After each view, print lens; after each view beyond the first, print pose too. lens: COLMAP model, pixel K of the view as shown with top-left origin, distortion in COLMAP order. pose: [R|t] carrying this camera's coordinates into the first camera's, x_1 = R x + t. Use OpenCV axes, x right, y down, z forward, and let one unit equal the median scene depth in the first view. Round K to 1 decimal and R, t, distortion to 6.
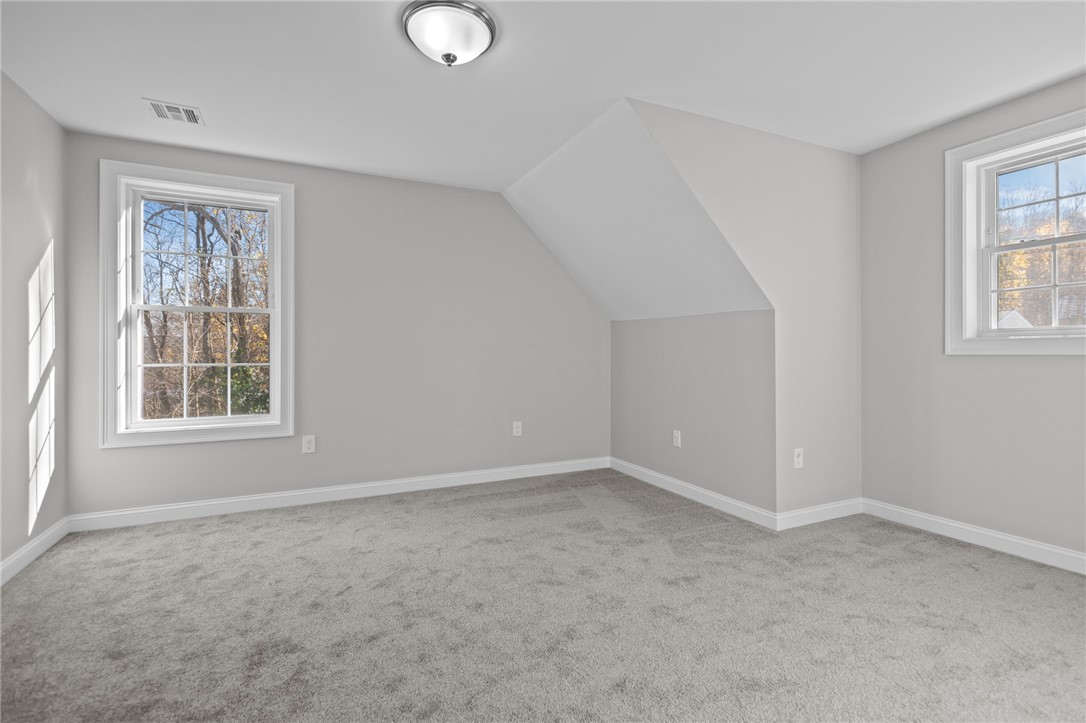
lens RADIAL K [[518.0, 0, 543.2], [0, 518.0, 363.2], [0, 0, 1]] dist [0.005130, -0.000367]
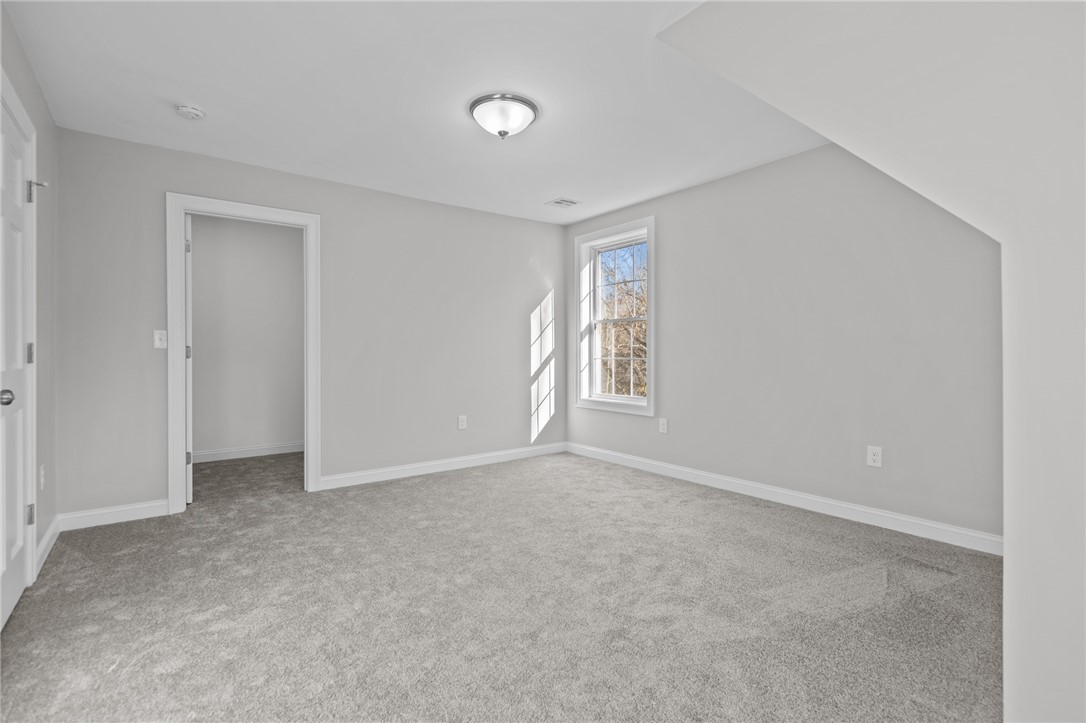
lens RADIAL K [[518.0, 0, 543.7], [0, 518.0, 361.0], [0, 0, 1]] dist [0.005130, -0.000367]
pose [[0.181429, 0.018407, -0.983232, 0.789178], [-0.020412, 0.999680, 0.014949, -0.008371], [0.983192, 0.017357, 0.181747, 0.580485]]
